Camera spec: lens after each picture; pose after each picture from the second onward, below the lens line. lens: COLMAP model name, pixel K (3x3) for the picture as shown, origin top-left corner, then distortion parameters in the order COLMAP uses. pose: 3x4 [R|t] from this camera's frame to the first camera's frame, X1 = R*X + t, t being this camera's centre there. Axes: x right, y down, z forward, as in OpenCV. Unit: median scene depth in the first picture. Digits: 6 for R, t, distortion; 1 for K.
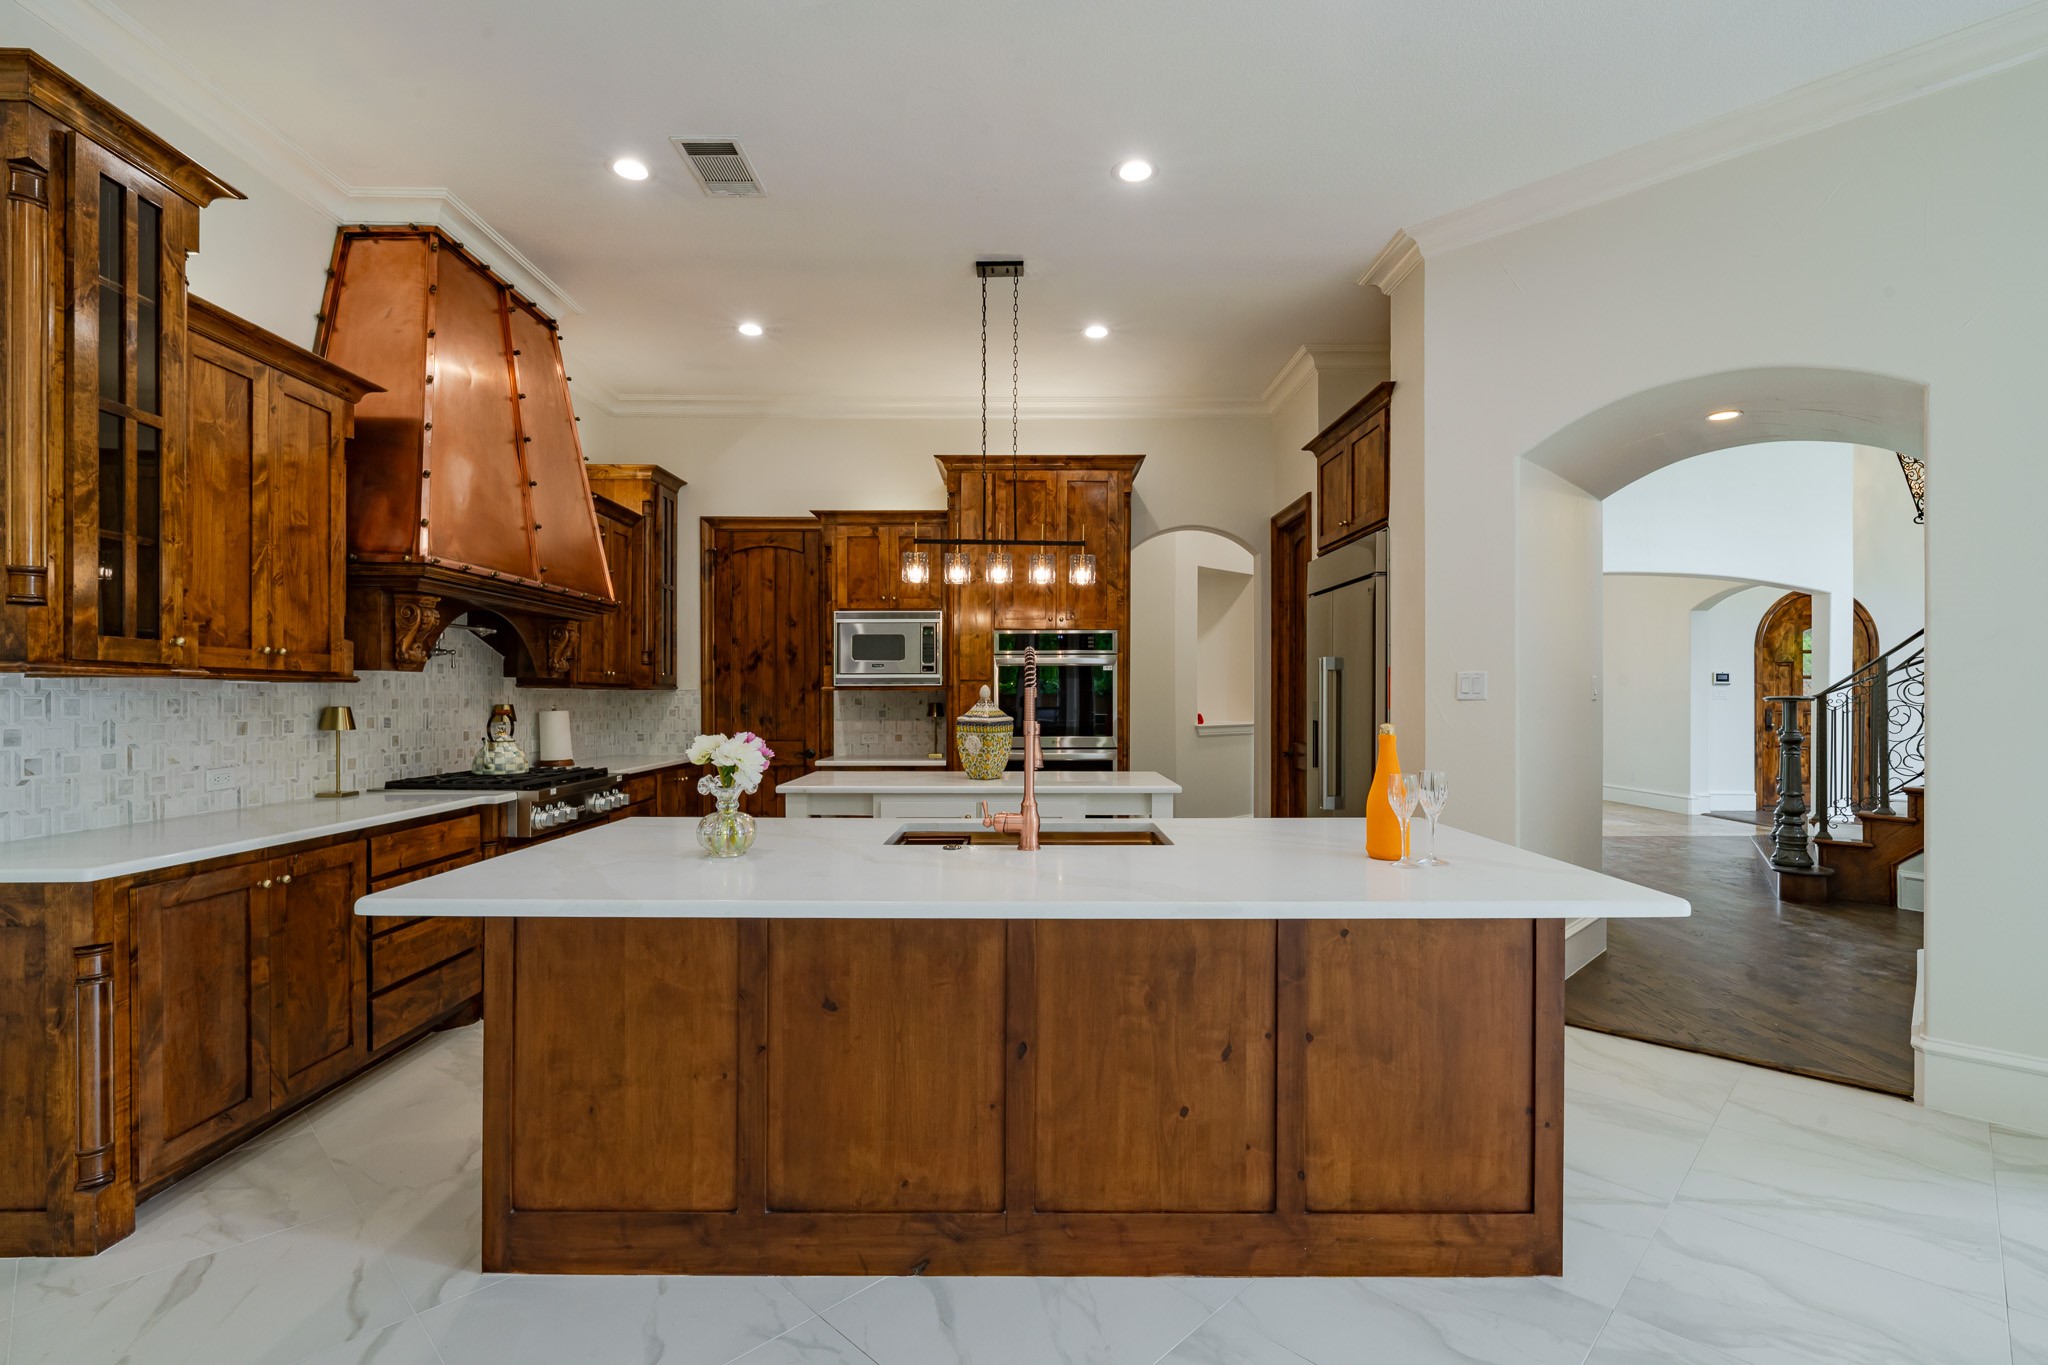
lens RADIAL K [[935.7, 0, 1025.1], [0, 935.7, 693.2], [0, 0, 1]] dist [-0.000885, -0.000347]
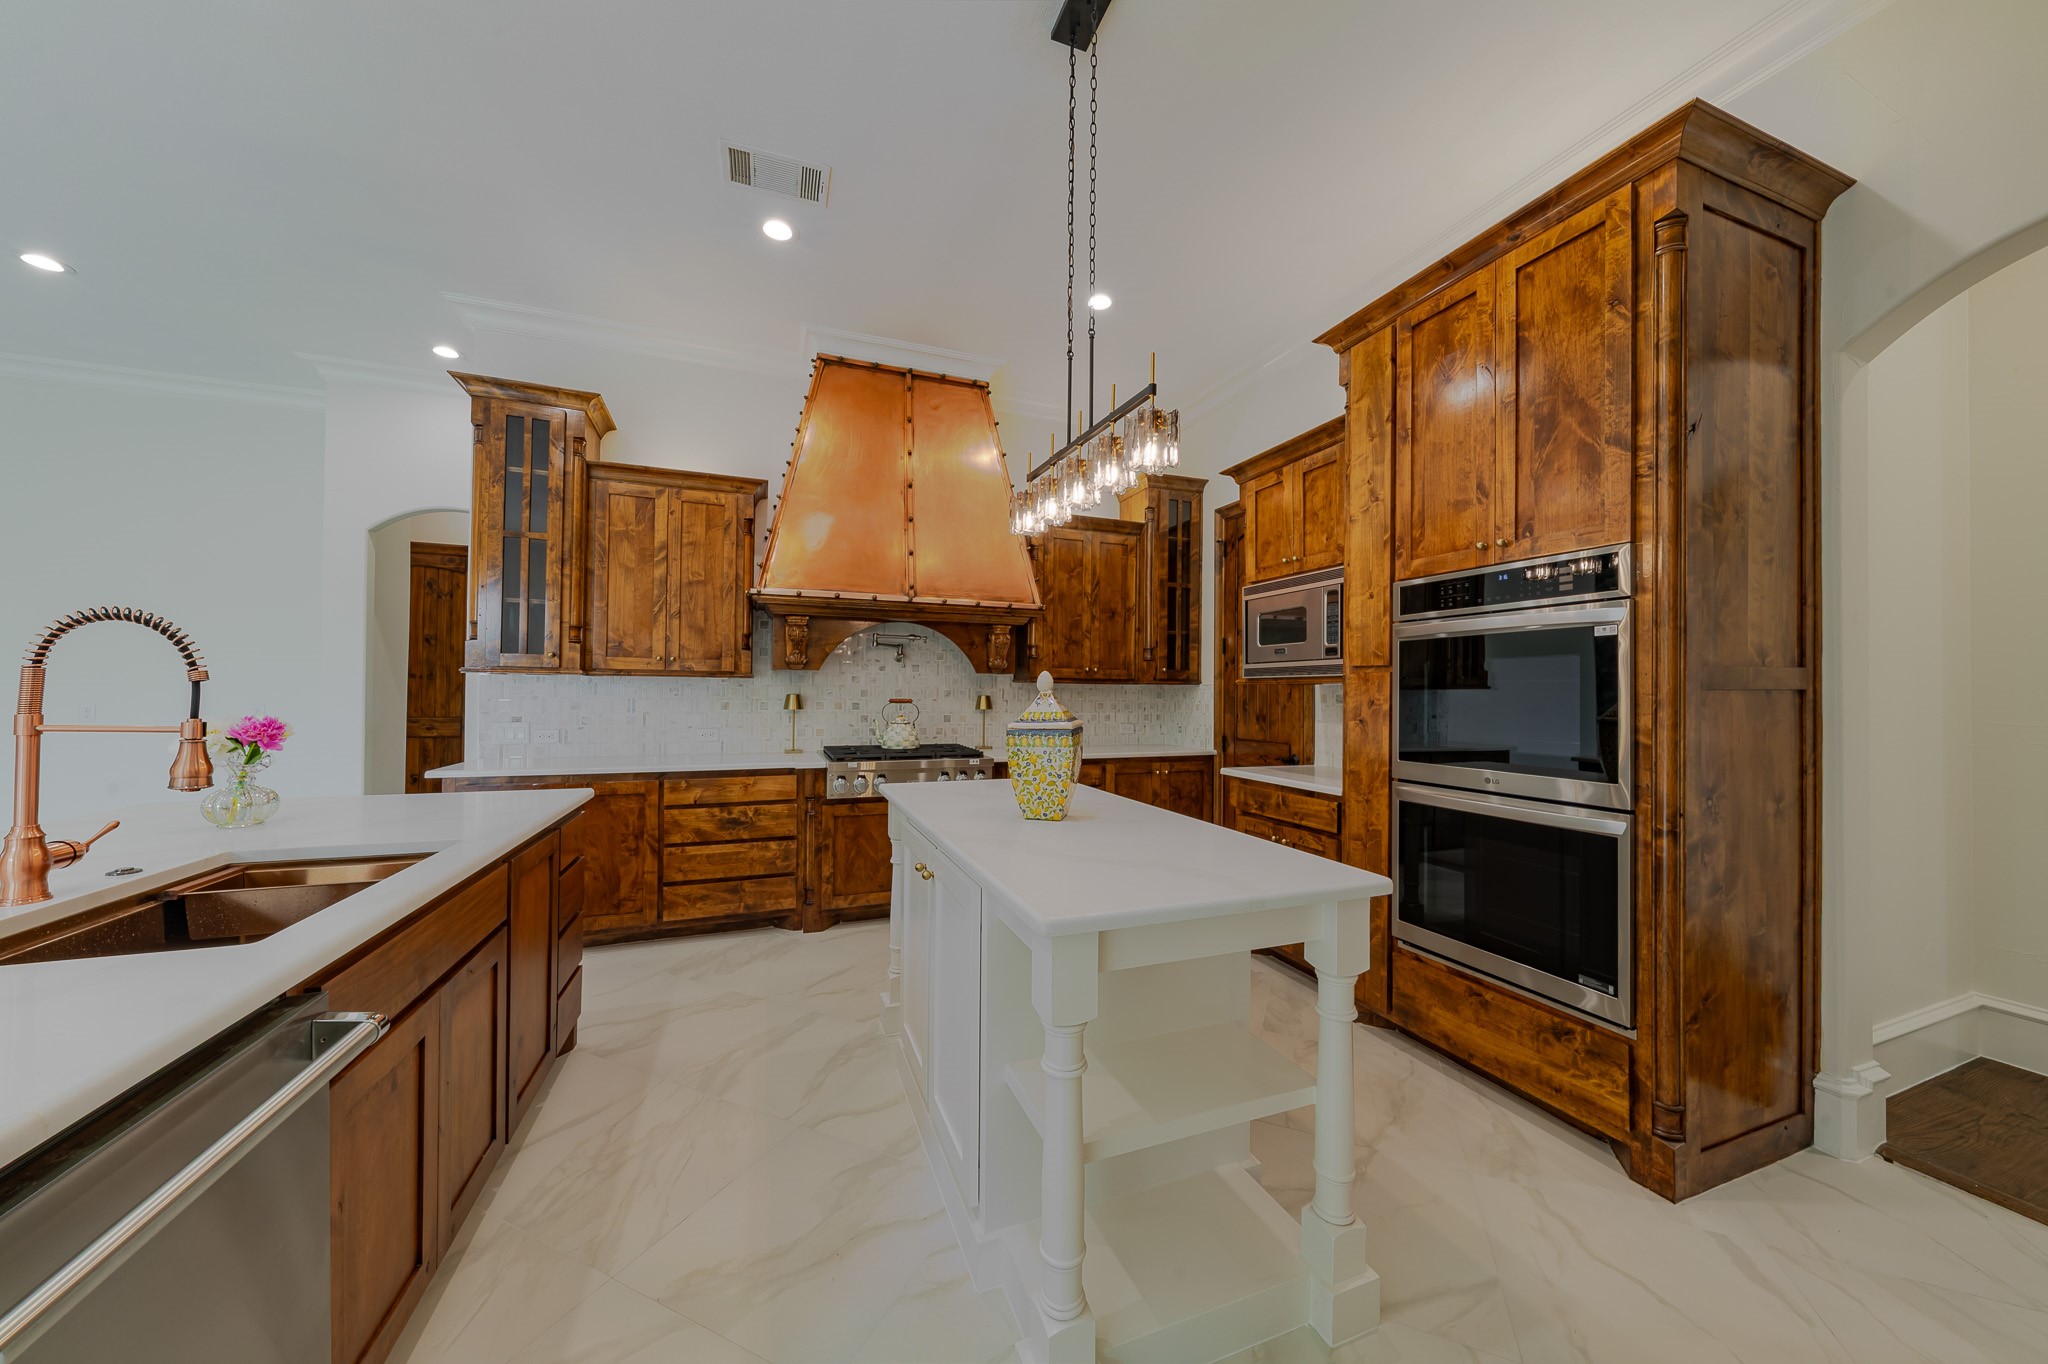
lens RADIAL K [[695.1, 0, 1025.4], [0, 695.1, 682.2], [0, 0, 1]] dist [-0.004572, 0.000493]
pose [[0.352176, -0.008153, -0.935898, 0.394788], [-0.005557, 0.999926, -0.010802, 0.004224], [0.935917, 0.009005, 0.352104, 0.810756]]
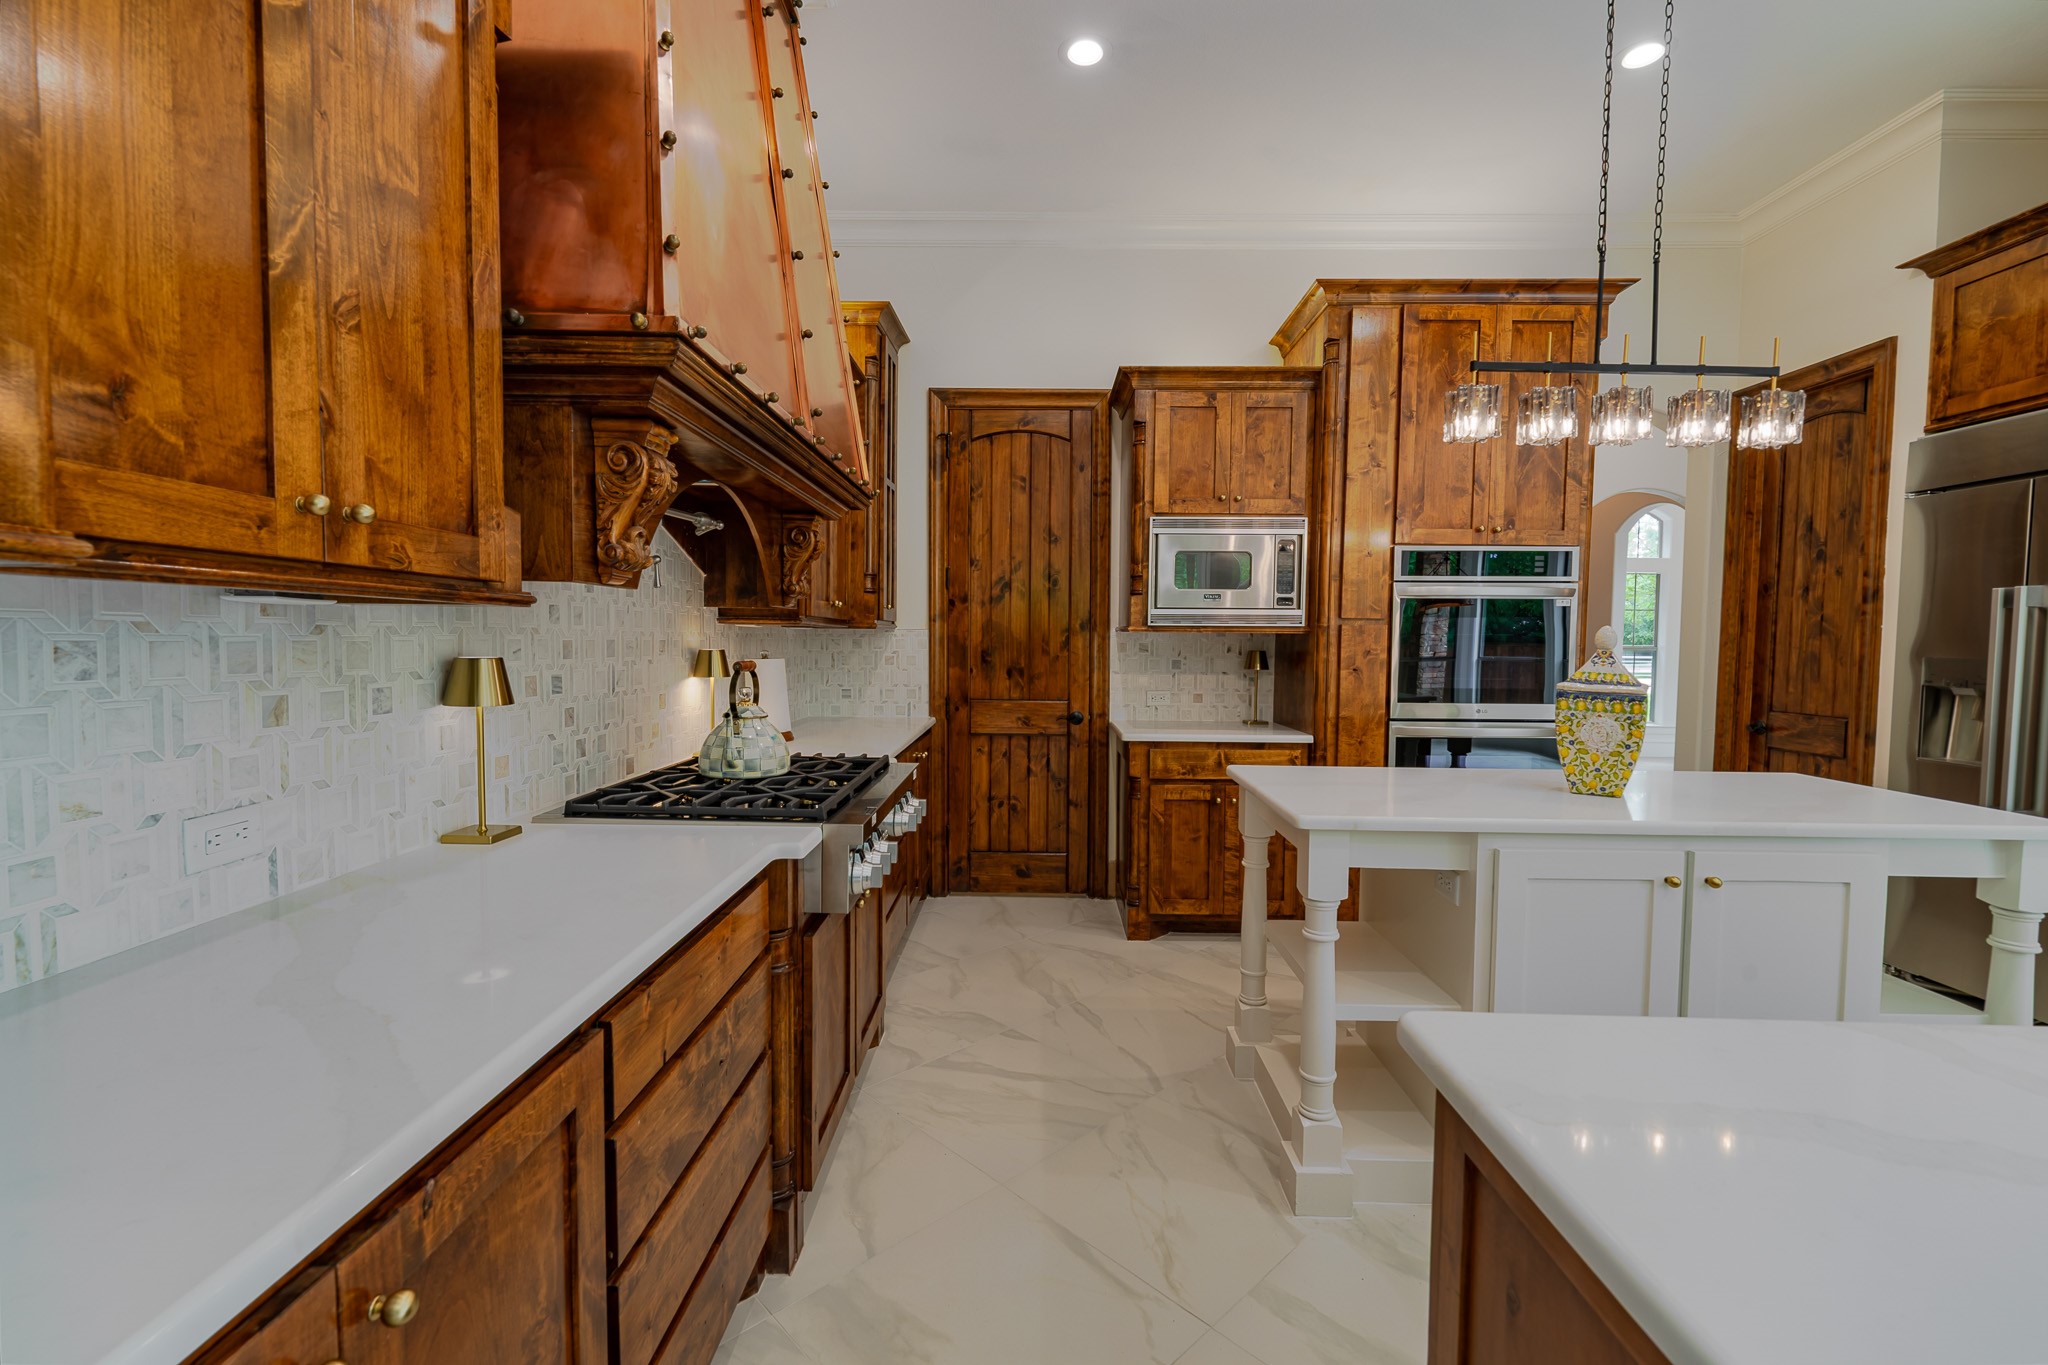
lens RADIAL K [[874.0, 0, 1025.6], [0, 874.0, 679.0], [0, 0, 1]] dist [-0.000810, -0.000406]
pose [[0.999660, 0.010756, -0.023734, -0.371682], [-0.009550, 0.998688, 0.050319, 0.000121], [0.024244, -0.050076, 0.998451, 0.467152]]
